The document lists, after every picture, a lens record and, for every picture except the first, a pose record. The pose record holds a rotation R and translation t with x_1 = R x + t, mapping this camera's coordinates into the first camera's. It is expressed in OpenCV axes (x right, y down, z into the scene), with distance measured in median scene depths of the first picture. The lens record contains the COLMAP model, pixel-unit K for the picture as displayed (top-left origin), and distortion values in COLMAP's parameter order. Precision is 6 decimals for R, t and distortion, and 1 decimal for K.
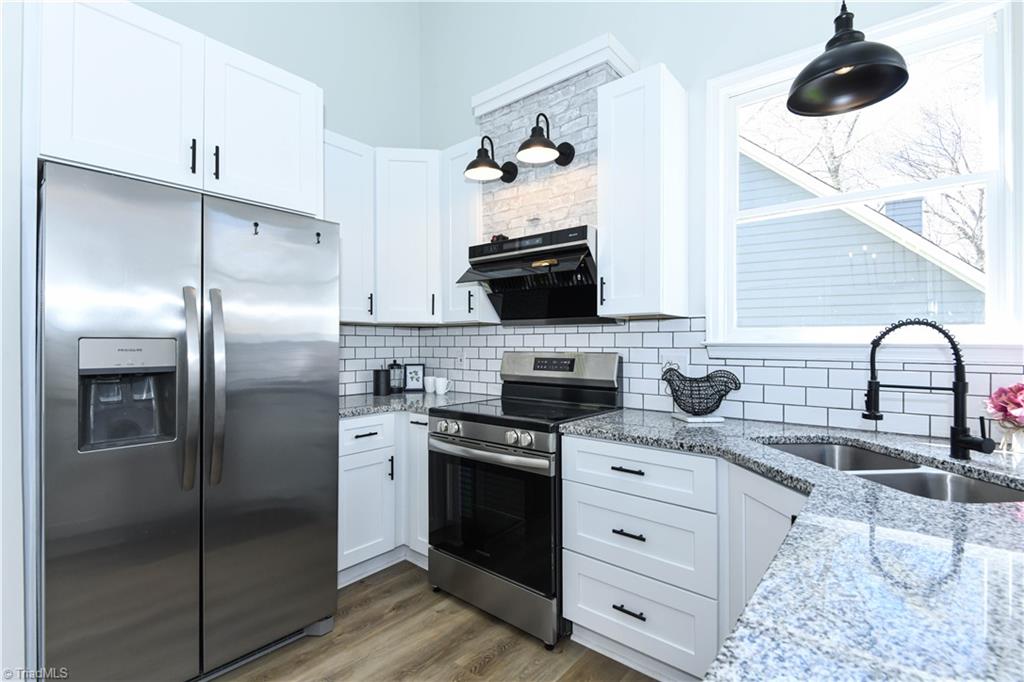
lens RADIAL K [[462.8, 0, 513.5], [0, 462.8, 343.1], [0, 0, 1]] dist [0.004518, -0.000265]
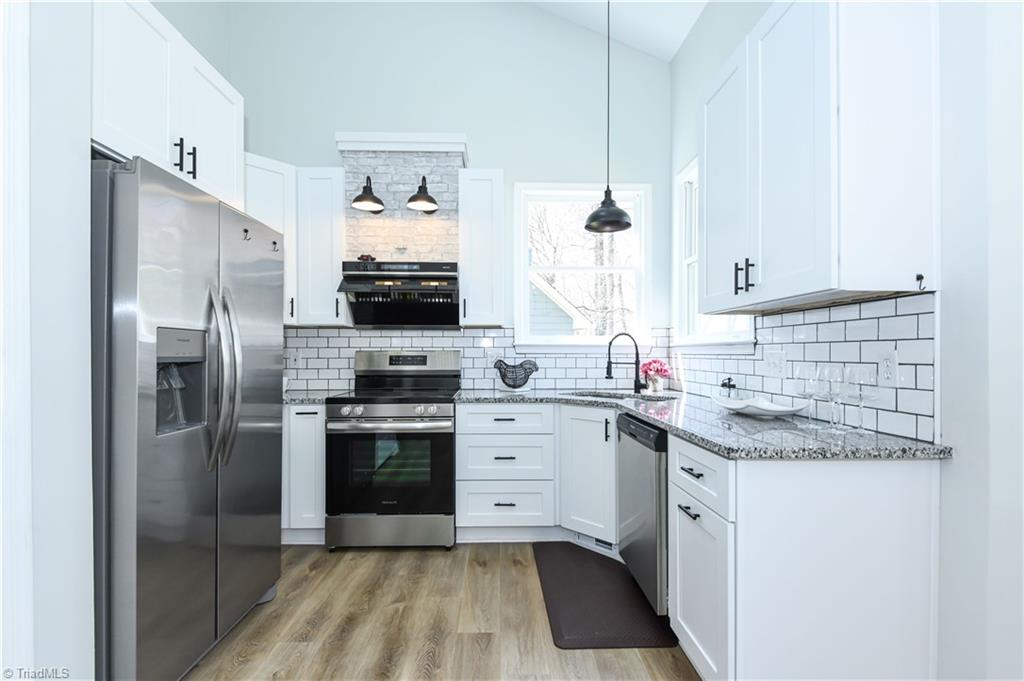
lens RADIAL K [[463.9, 0, 509.1], [0, 463.9, 352.5], [0, 0, 1]] dist [0.016065, -0.016777]
pose [[0.753054, 0.001041, 0.657958, -0.679215], [-0.001009, 0.999999, -0.000427, 0.029707], [-0.657958, -0.000342, 0.753055, -0.213390]]
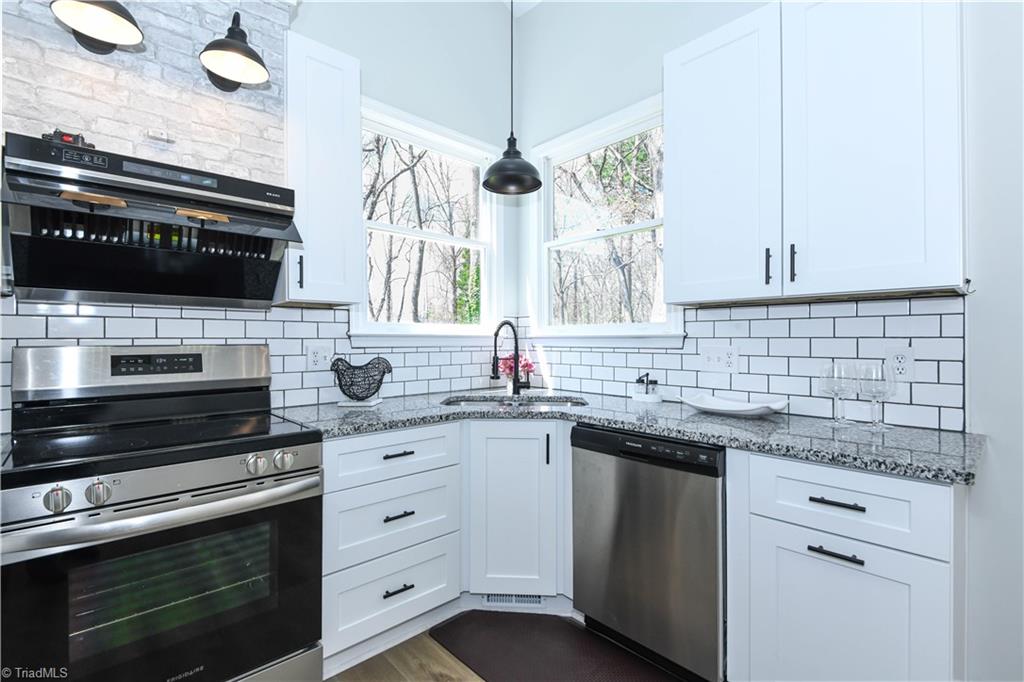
lens RADIAL K [[459.3, 0, 508.1], [0, 459.3, 337.9], [0, 0, 1]] dist [0.024988, -0.027124]
pose [[0.139269, 0.003298, 0.990249, -0.606342], [-0.001109, 0.999994, -0.003174, 0.012605], [-0.990254, -0.000656, 0.139272, 0.498519]]
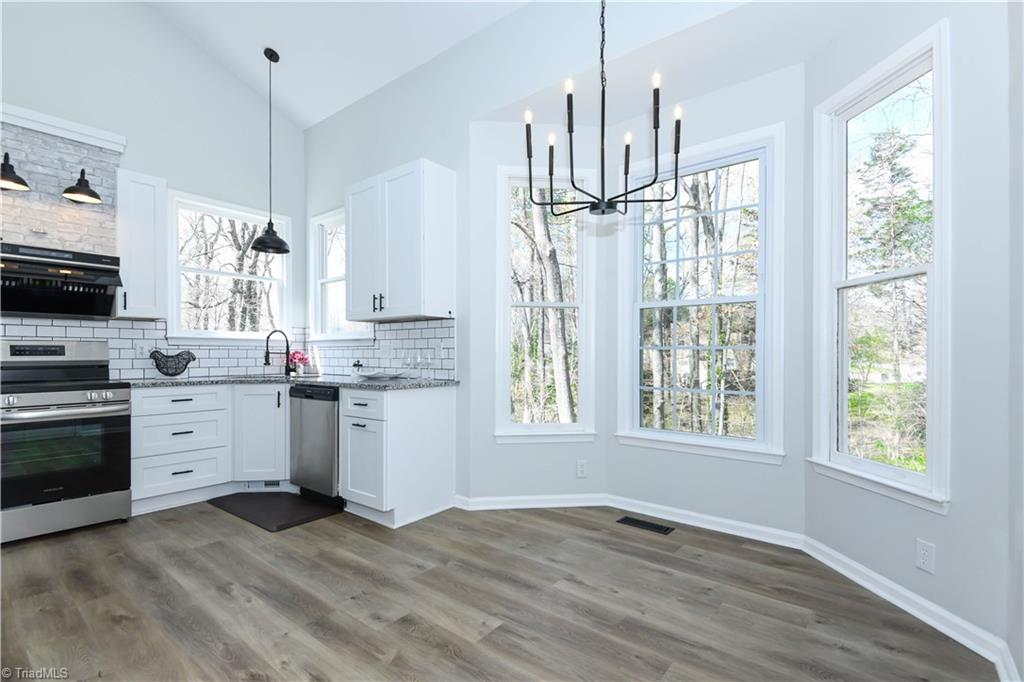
lens RADIAL K [[463.9, 0, 509.1], [0, 463.9, 353.0], [0, 0, 1]] dist [0.016065, -0.016777]
pose [[-0.023426, 0.001748, 0.999724, -1.419623], [-0.000963, 0.999998, -0.001772, 0.065801], [-0.999725, -0.001005, -0.023424, -0.267333]]
